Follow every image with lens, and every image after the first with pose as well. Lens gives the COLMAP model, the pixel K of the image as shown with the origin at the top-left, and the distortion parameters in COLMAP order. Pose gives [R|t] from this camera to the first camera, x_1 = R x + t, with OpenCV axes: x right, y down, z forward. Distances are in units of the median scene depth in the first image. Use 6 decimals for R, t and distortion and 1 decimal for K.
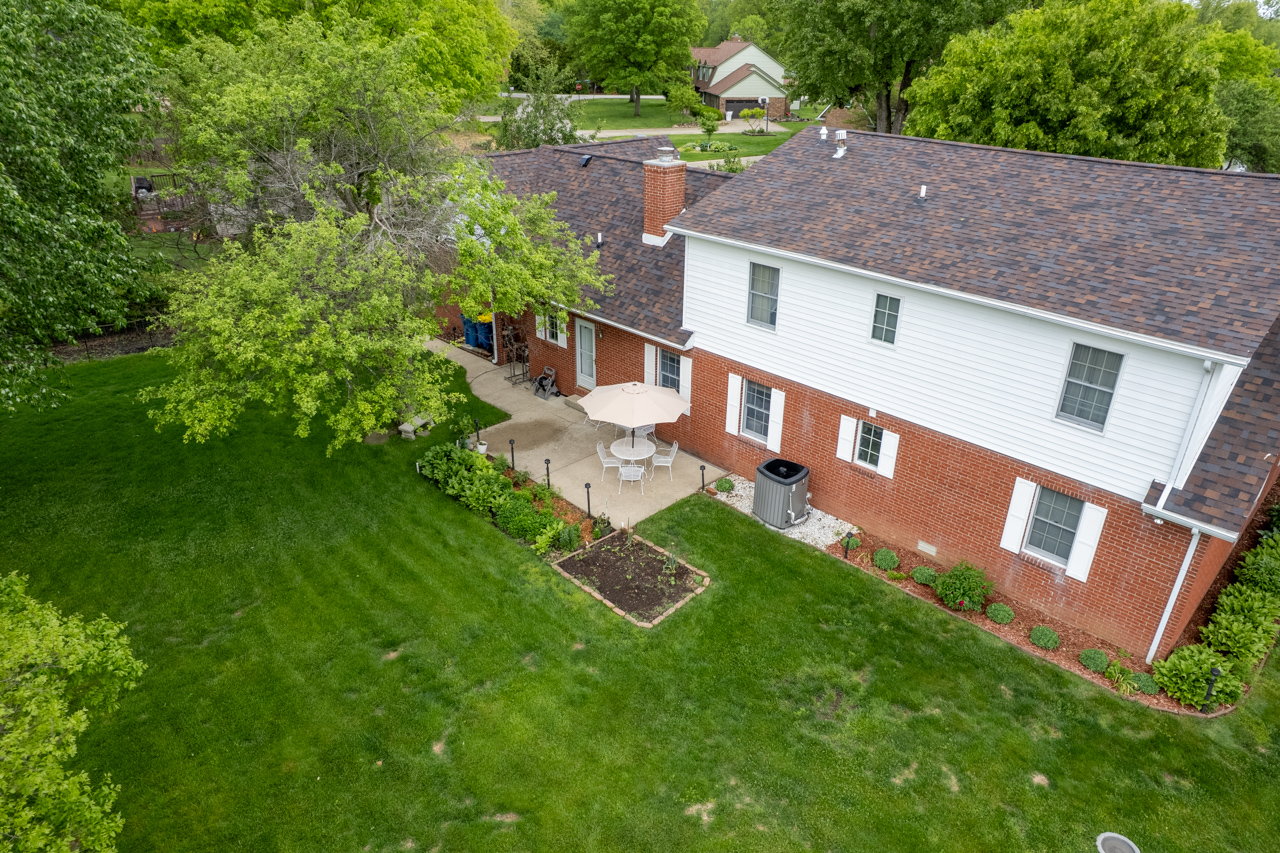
lens RADIAL K [[820.4, 0, 640.0], [0, 820.4, 426.5], [0, 0, 1]] dist [-0.080257, 0.072102]
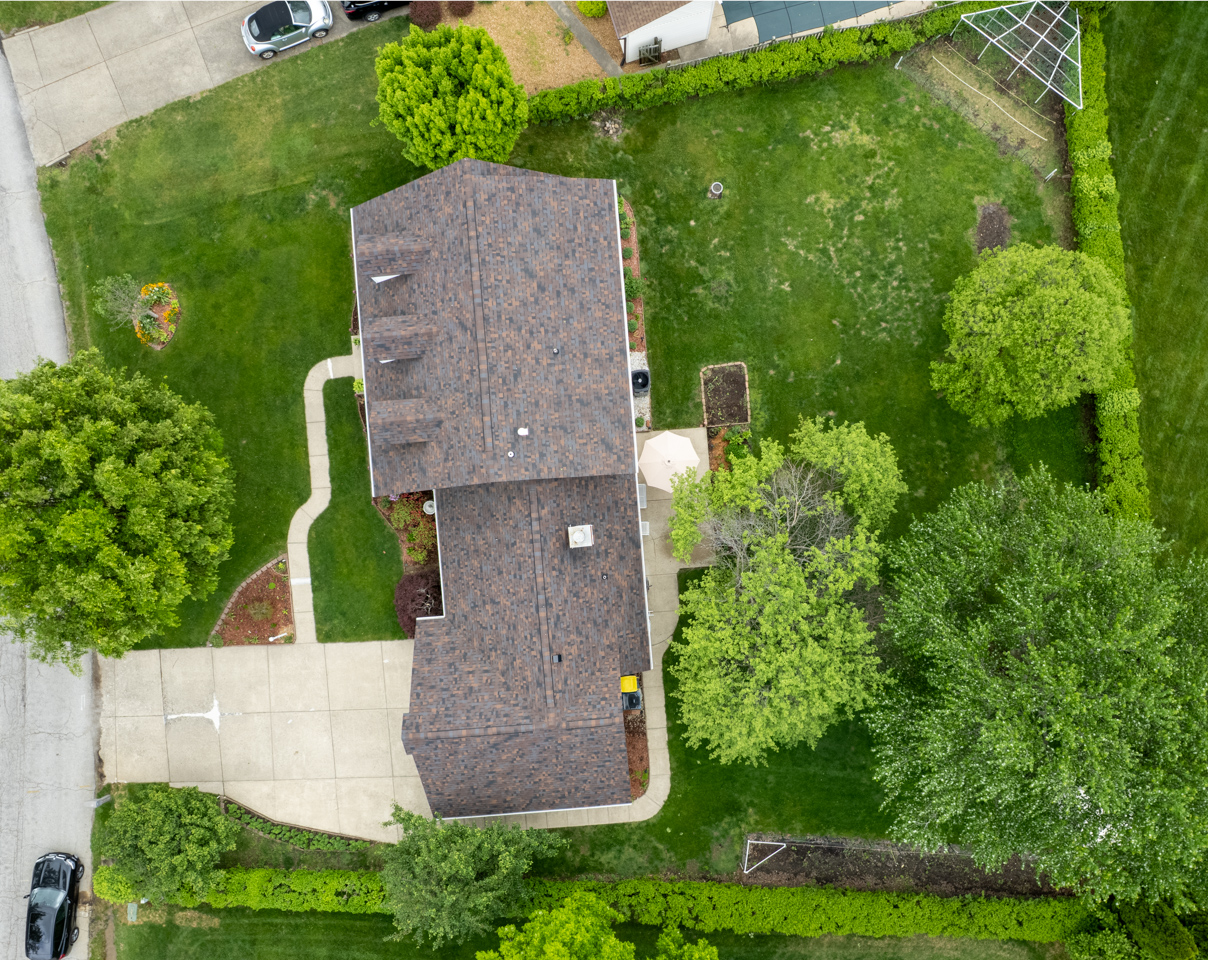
lens RADIAL K [[1007.4, 0, 607.7], [0, 1007.4, 535.6], [0, 0, 1]] dist [-0.069881, 0.002957]
pose [[-0.766329, -0.642381, -0.009340, 0.016014], [0.285079, -0.353042, 0.891118, -2.552705], [-0.575735, 0.680227, 0.453676, 0.206628]]
